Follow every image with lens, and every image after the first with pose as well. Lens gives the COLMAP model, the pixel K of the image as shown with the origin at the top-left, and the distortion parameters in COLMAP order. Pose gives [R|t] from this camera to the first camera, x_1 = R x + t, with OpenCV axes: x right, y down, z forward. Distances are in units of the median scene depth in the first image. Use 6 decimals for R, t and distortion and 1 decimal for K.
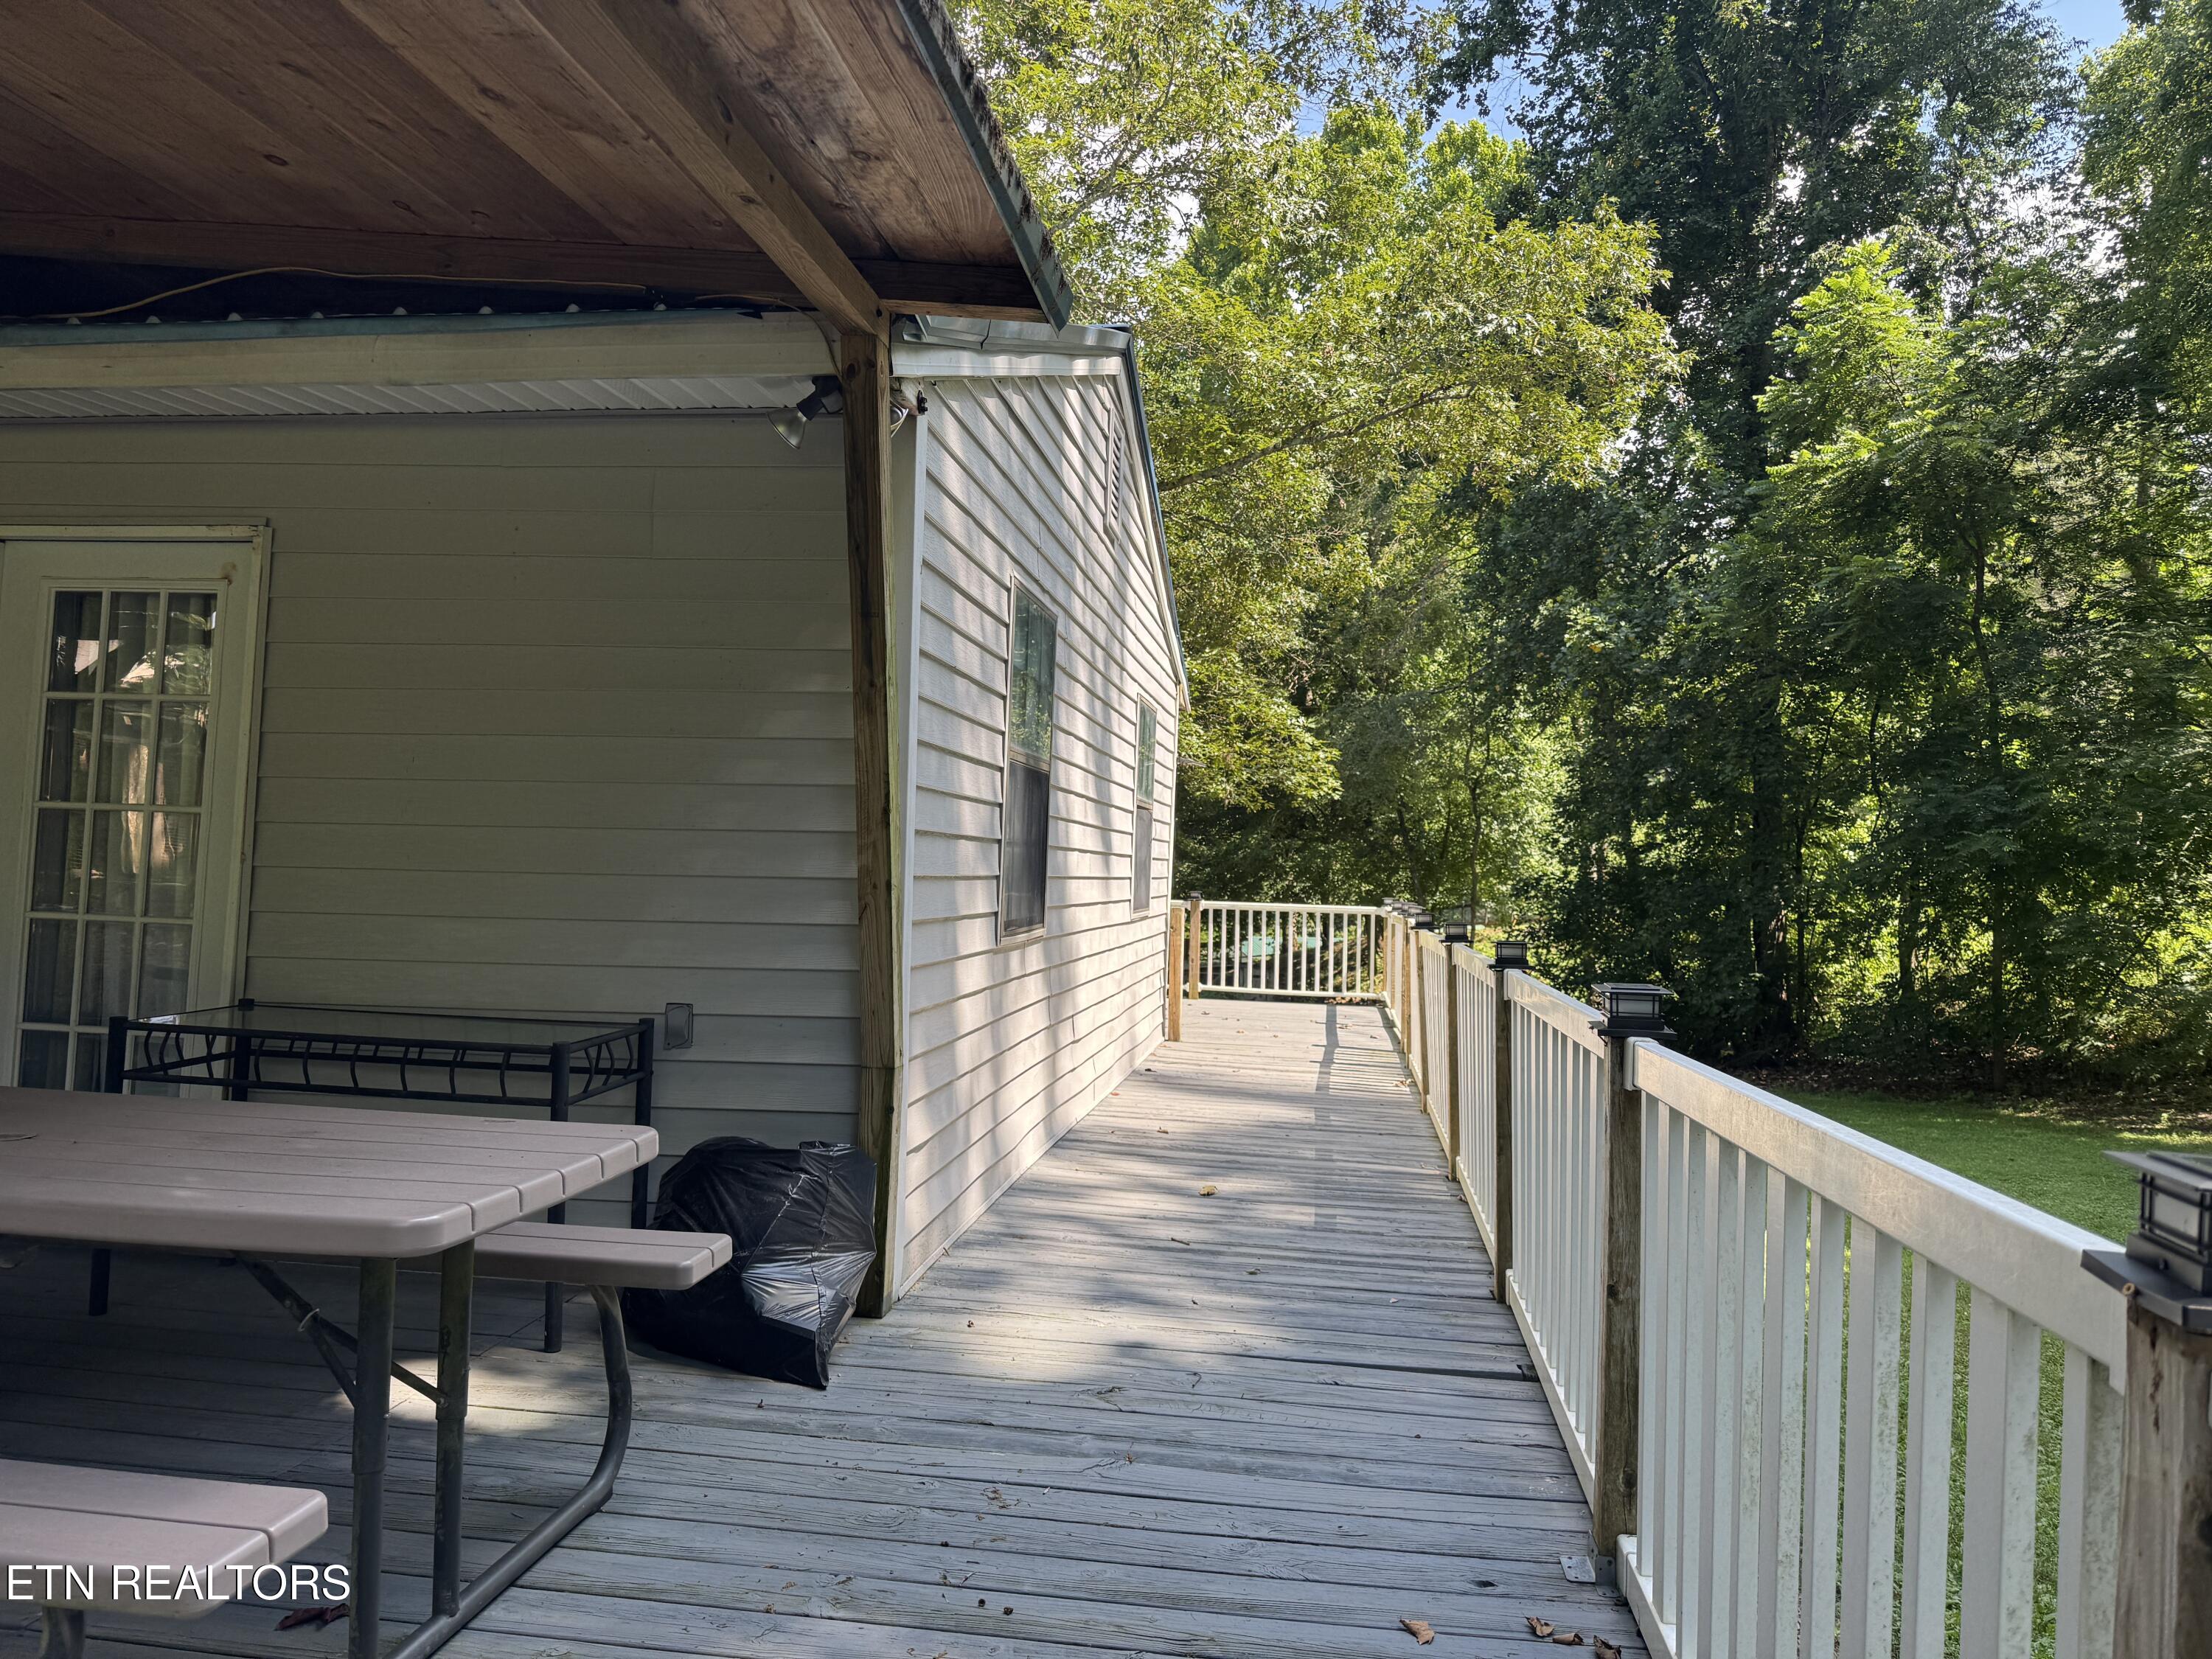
lens RADIAL K [[1539.4, 0, 1101.4], [0, 1539.4, 804.7], [0, 0, 1]] dist [0.064463, -0.082886]
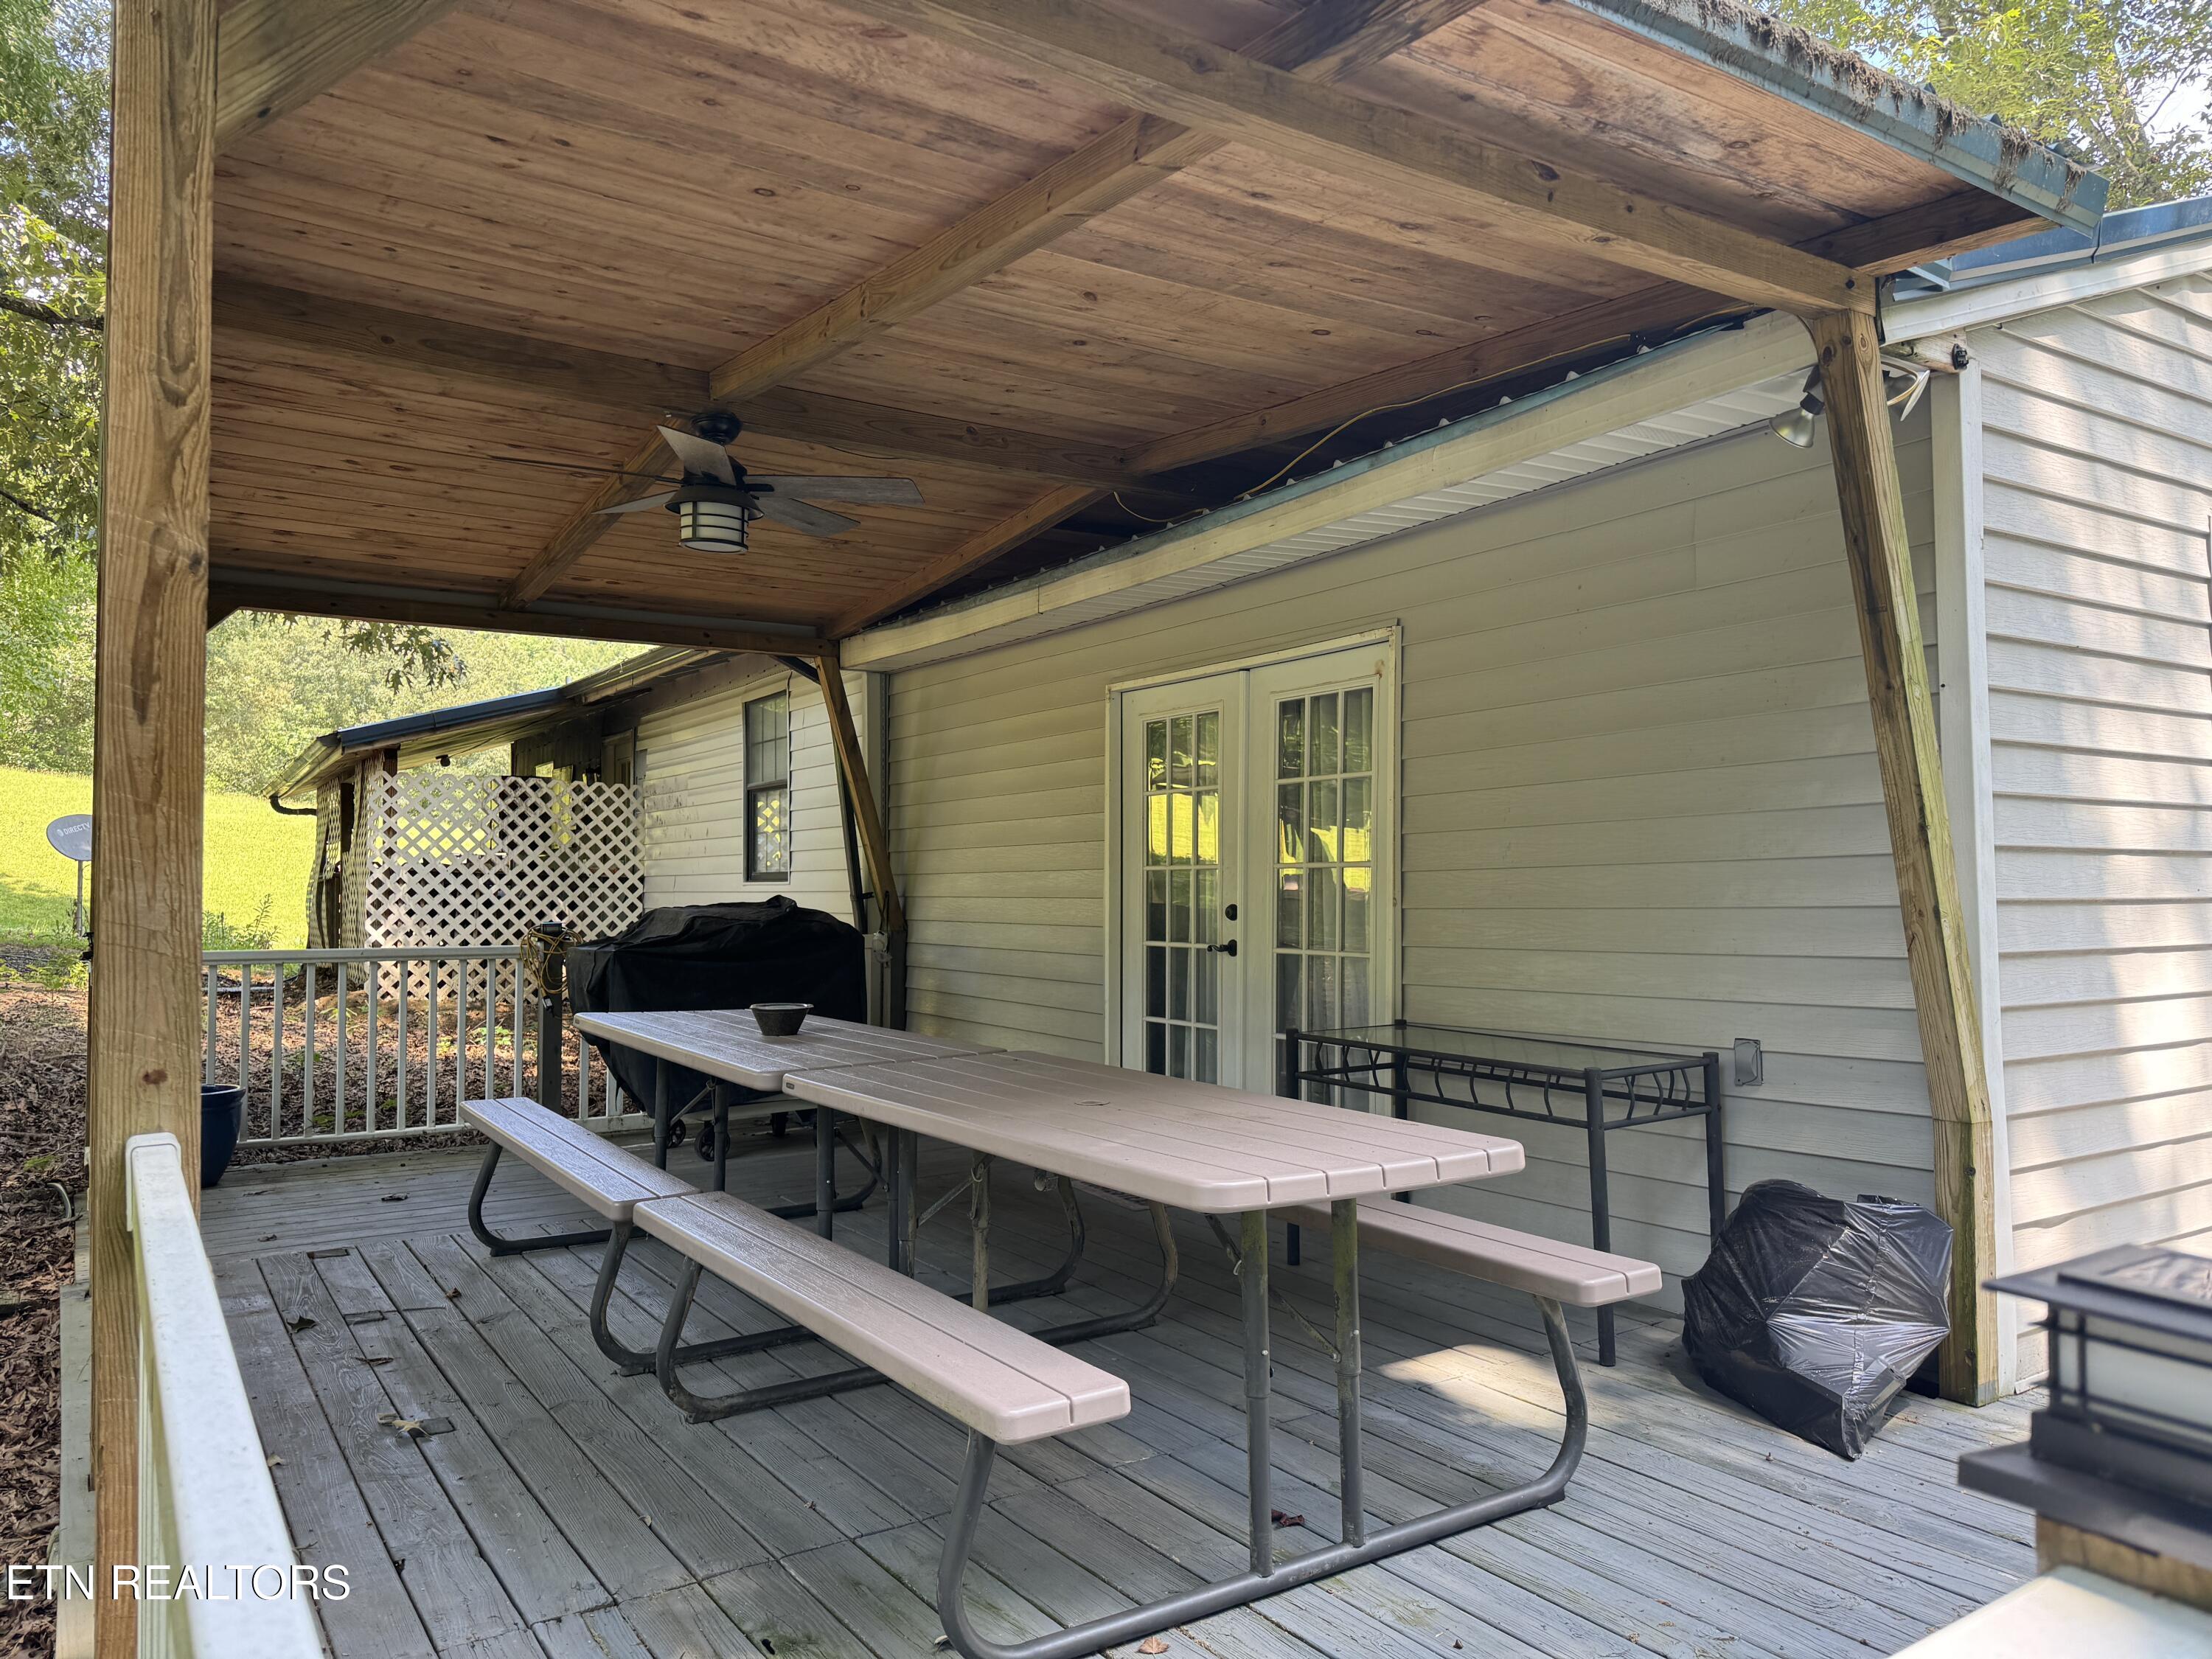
lens RADIAL K [[1539.4, 0, 1129.1], [0, 1539.4, 822.8], [0, 0, 1]] dist [0.064463, -0.082886]
pose [[0.652226, -0.071377, -0.754657, 0.240498], [0.058169, 0.997334, -0.044057, 0.014536], [0.755790, -0.015162, 0.654639, 0.073285]]
